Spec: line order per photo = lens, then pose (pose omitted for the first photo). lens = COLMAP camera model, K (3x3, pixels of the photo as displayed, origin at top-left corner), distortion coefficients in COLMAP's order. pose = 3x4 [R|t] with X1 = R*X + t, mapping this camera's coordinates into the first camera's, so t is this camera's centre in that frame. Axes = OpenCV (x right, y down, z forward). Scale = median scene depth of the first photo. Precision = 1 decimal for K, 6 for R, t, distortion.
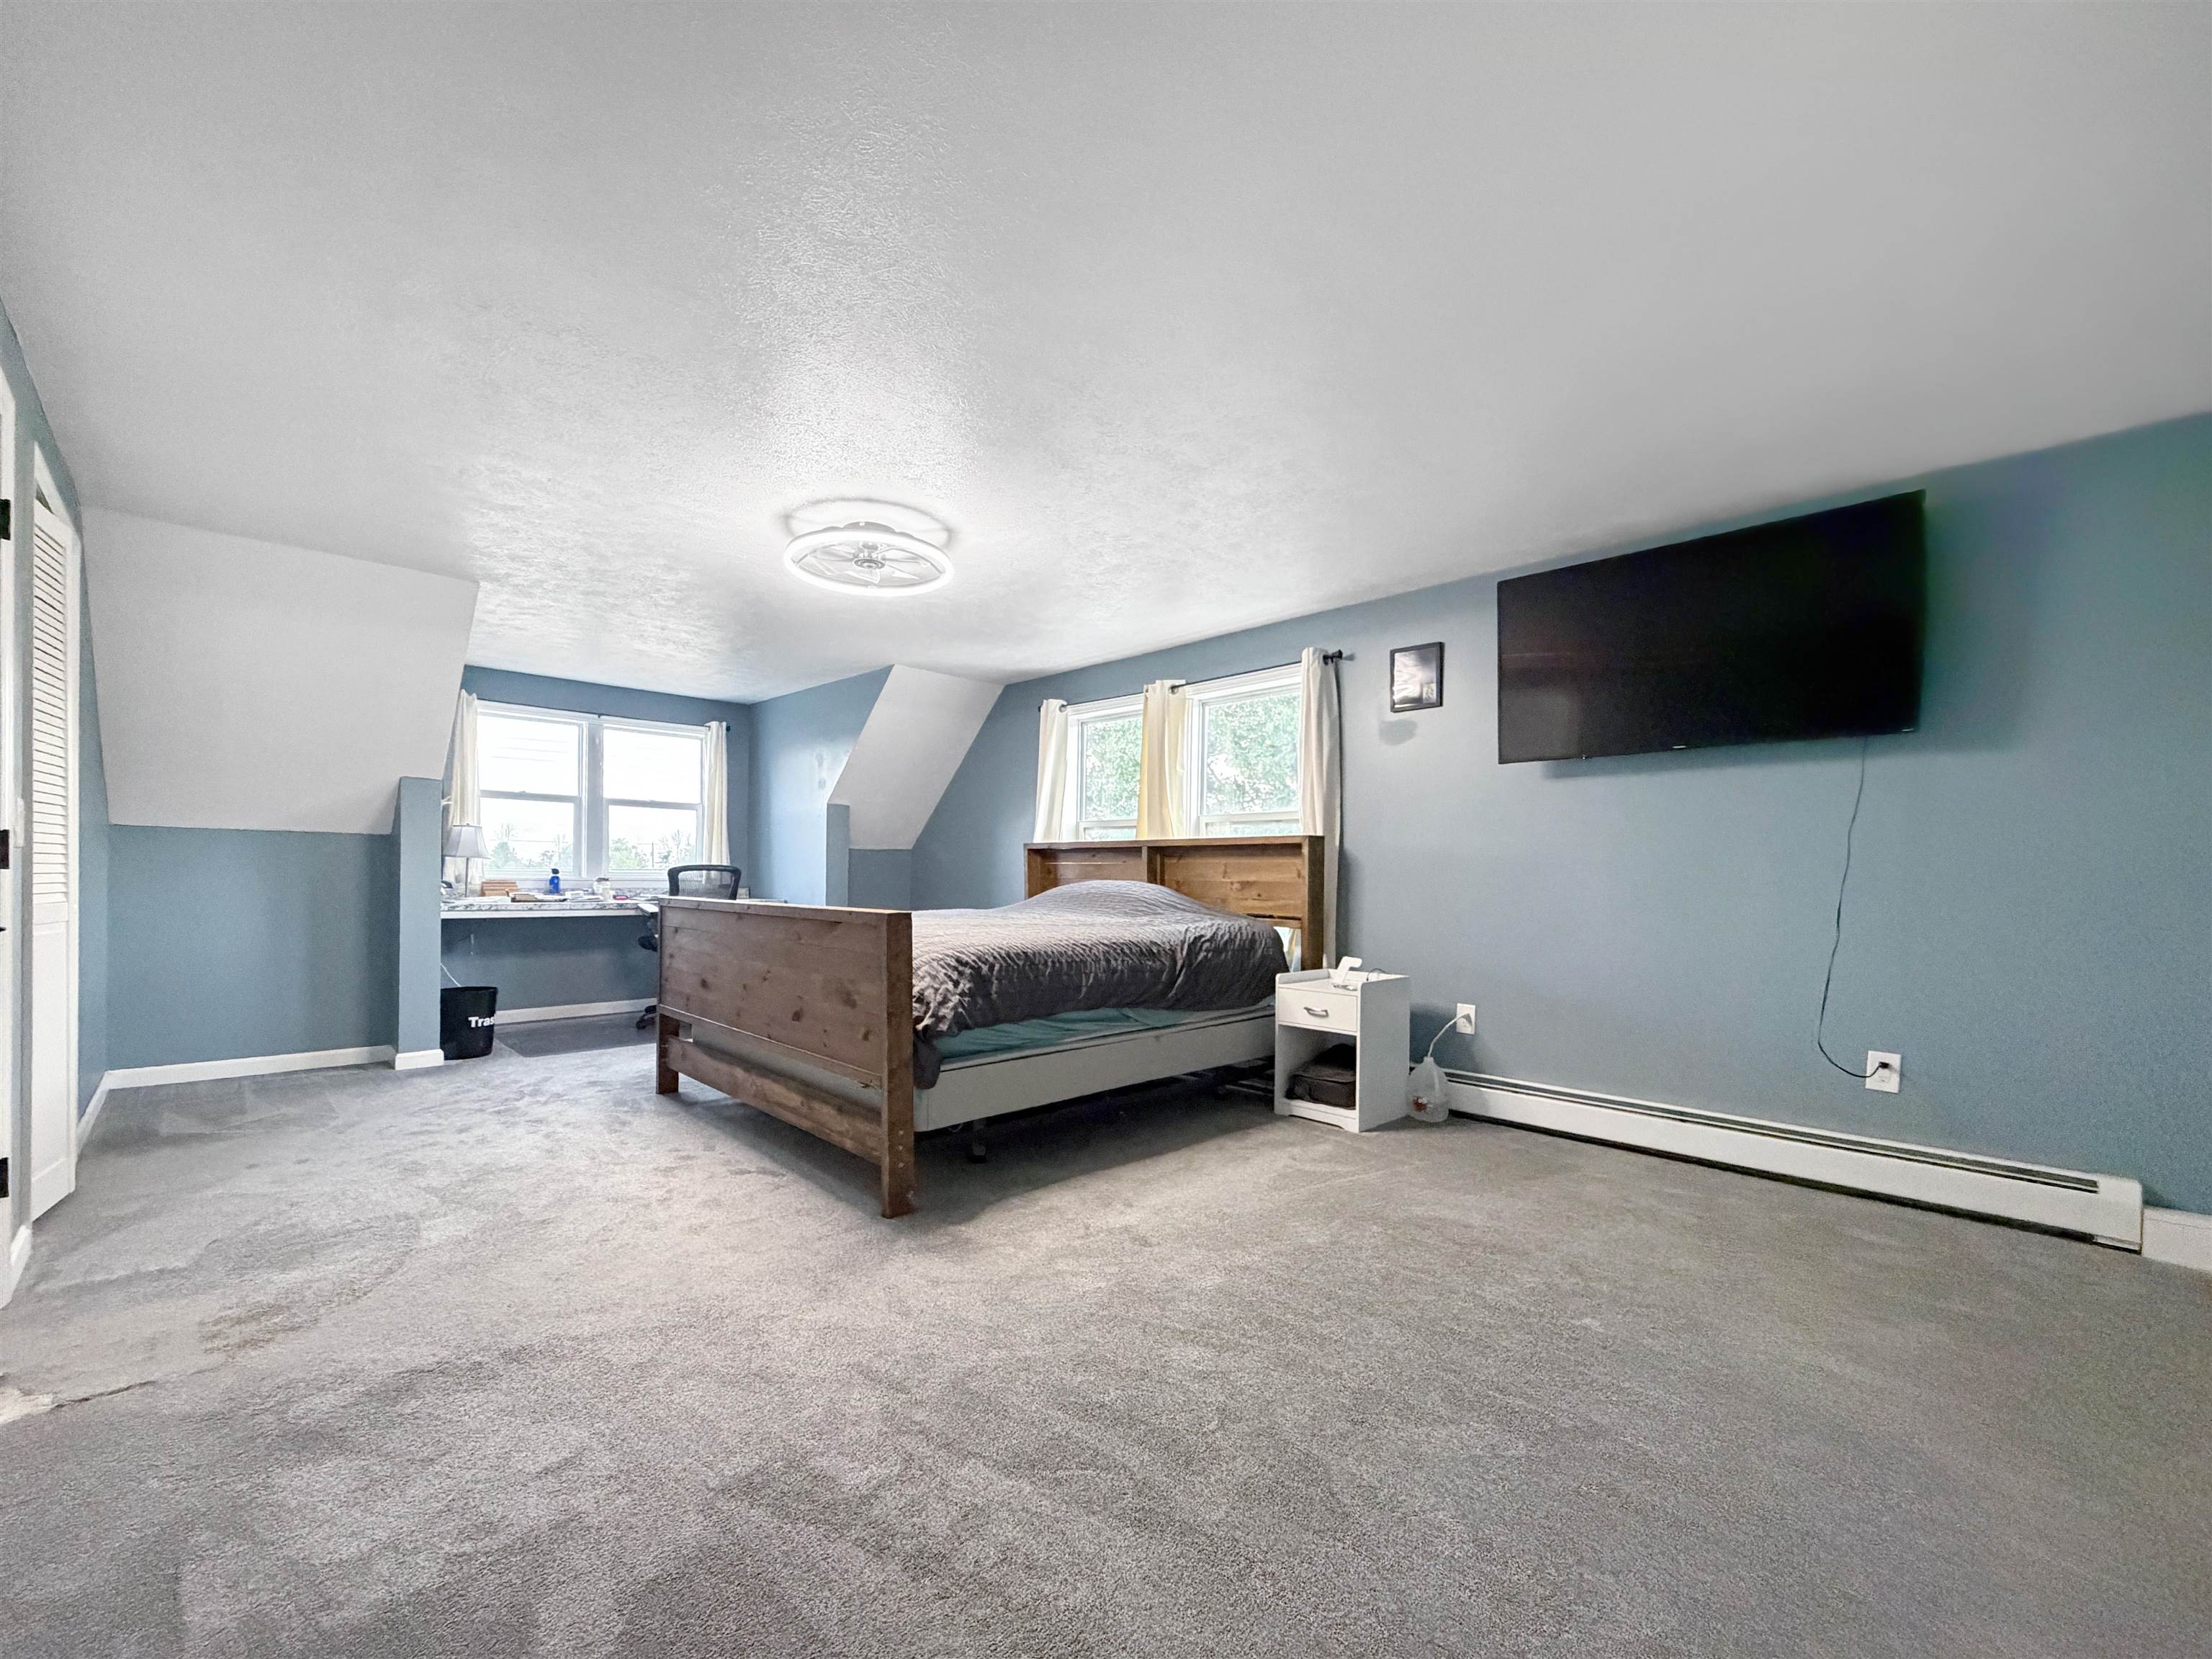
lens RADIAL K [[896.7, 0, 1102.3], [0, 896.7, 882.2], [0, 0, 1]] dist [-0.000209, -0.000006]
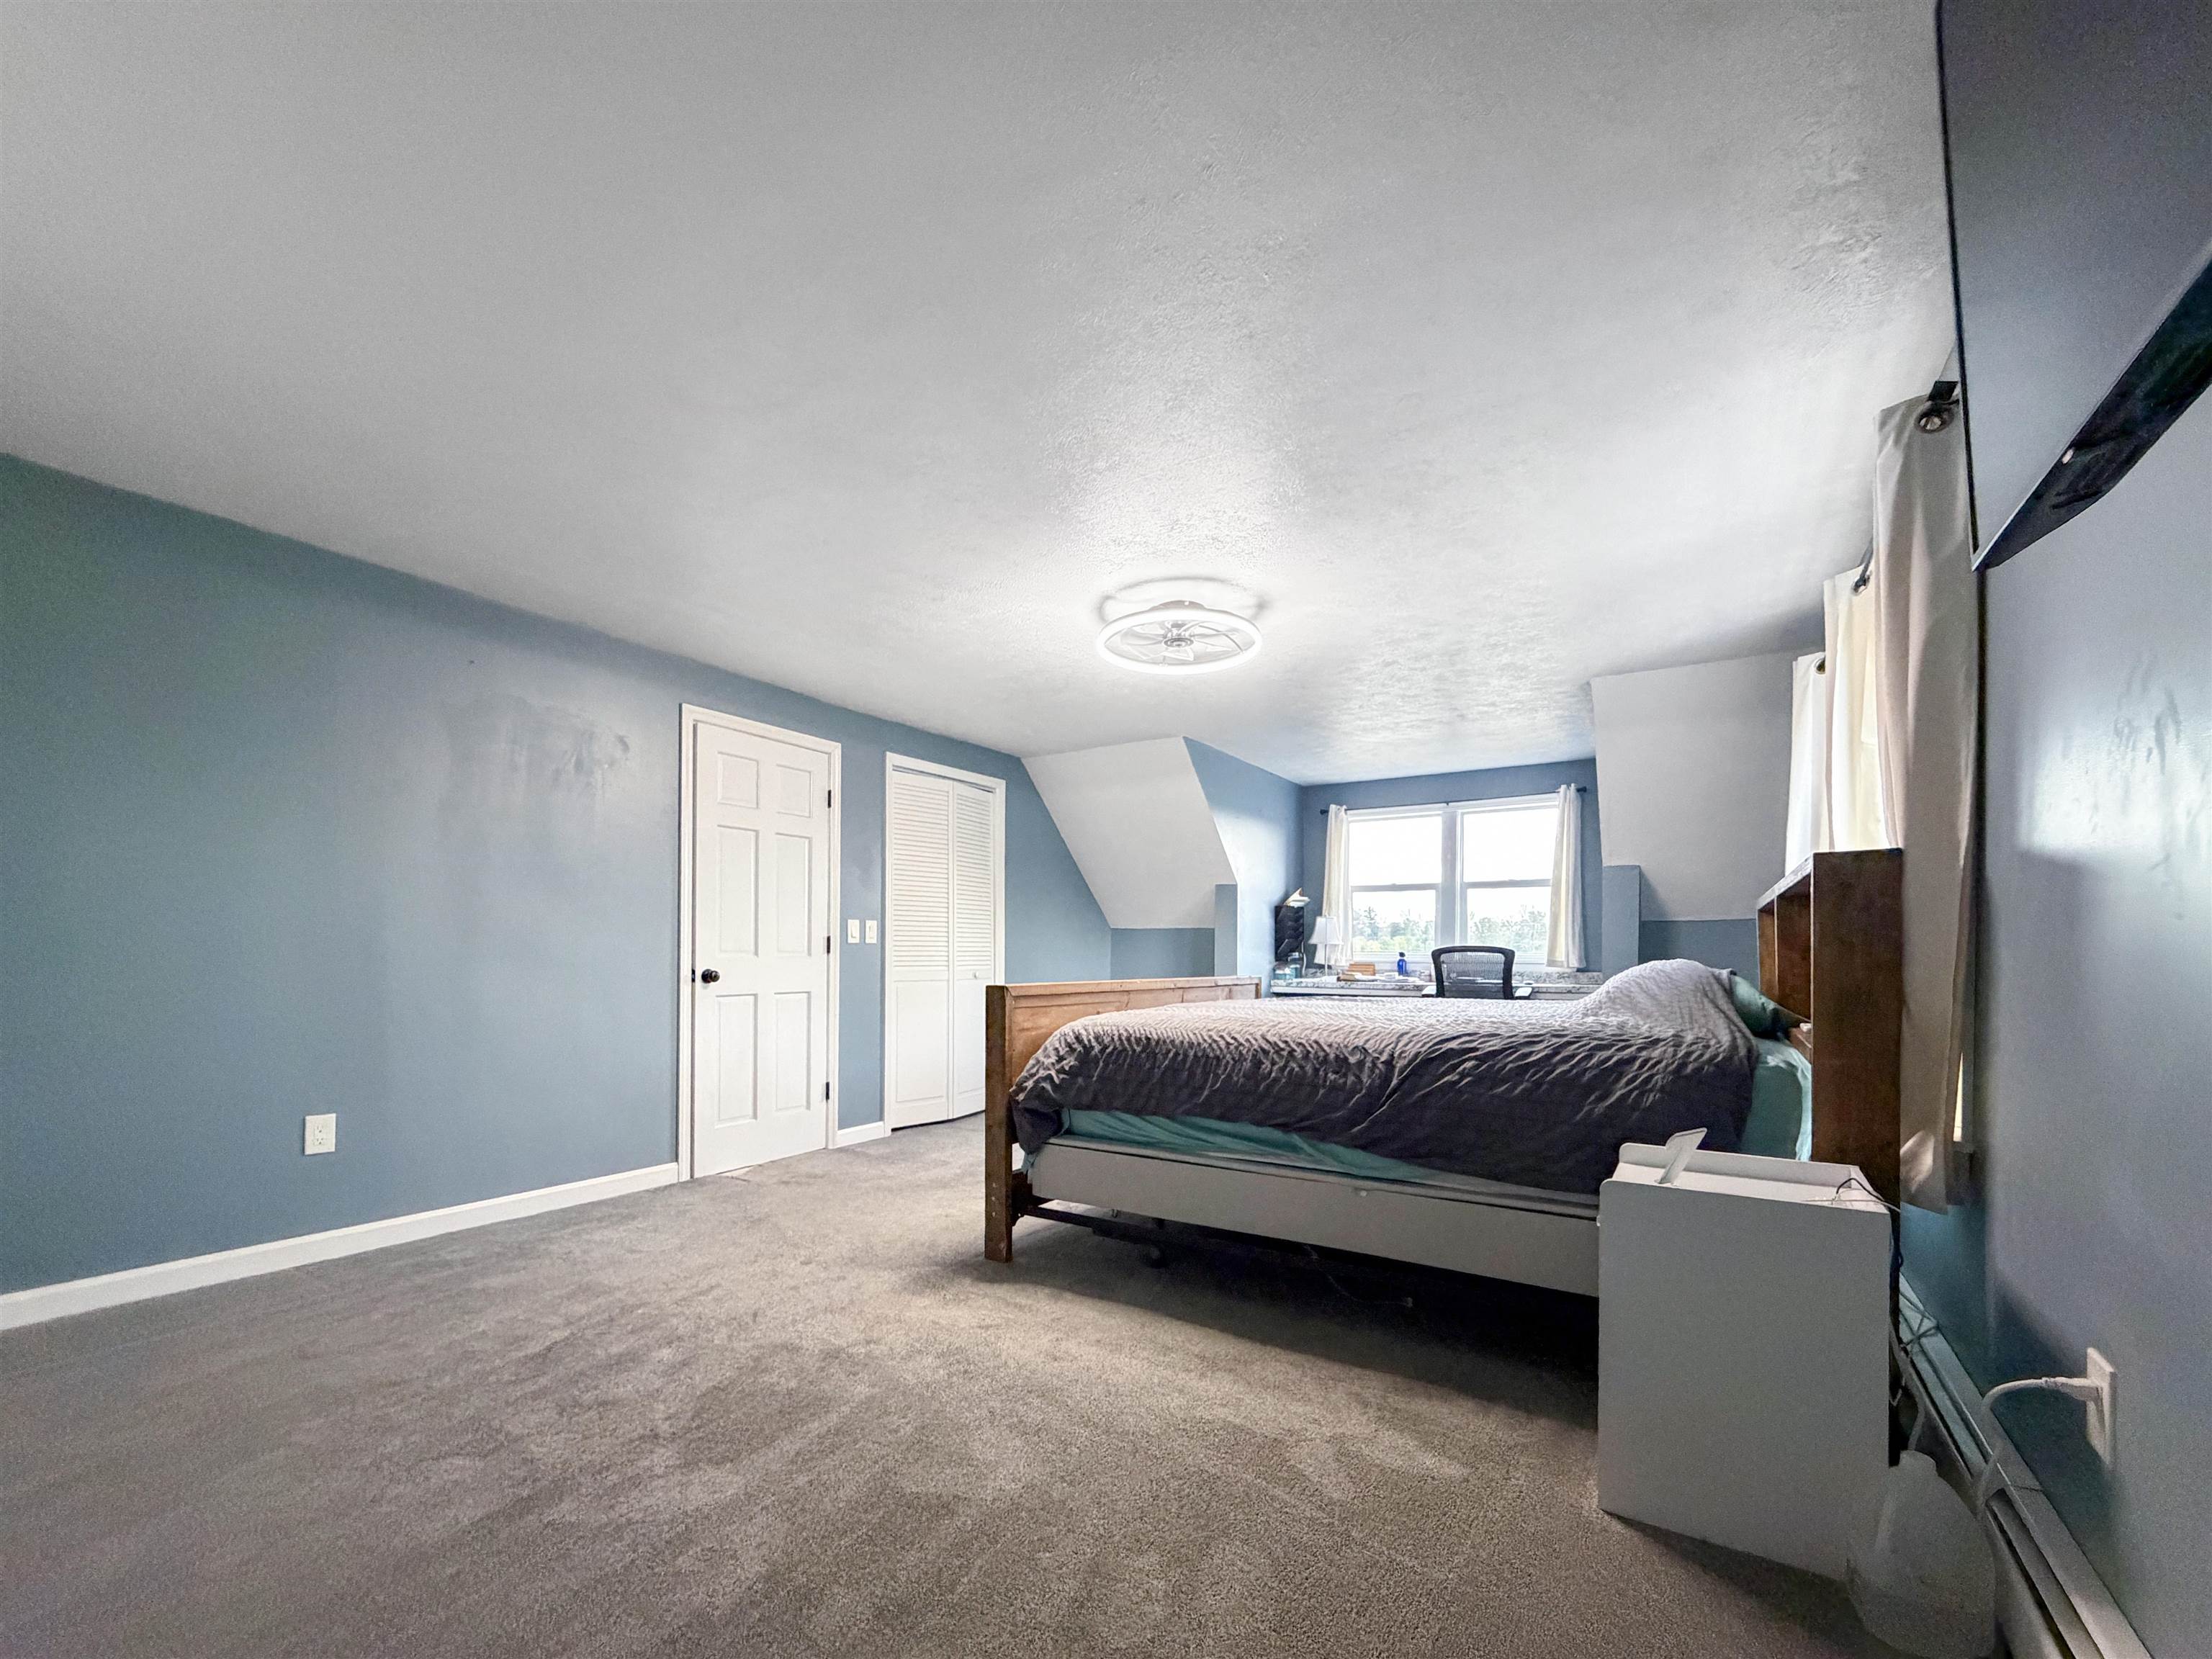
lens RADIAL K [[935.1, 0, 1103.5], [0, 935.1, 956.2], [0, 0, 1]] dist [-0.000504, -0.000018]
pose [[0.223836, -0.007025, -0.974601, 0.724565], [-0.008472, 0.999922, -0.009153, 0.005779], [0.974590, 0.010306, 0.223759, 0.677038]]
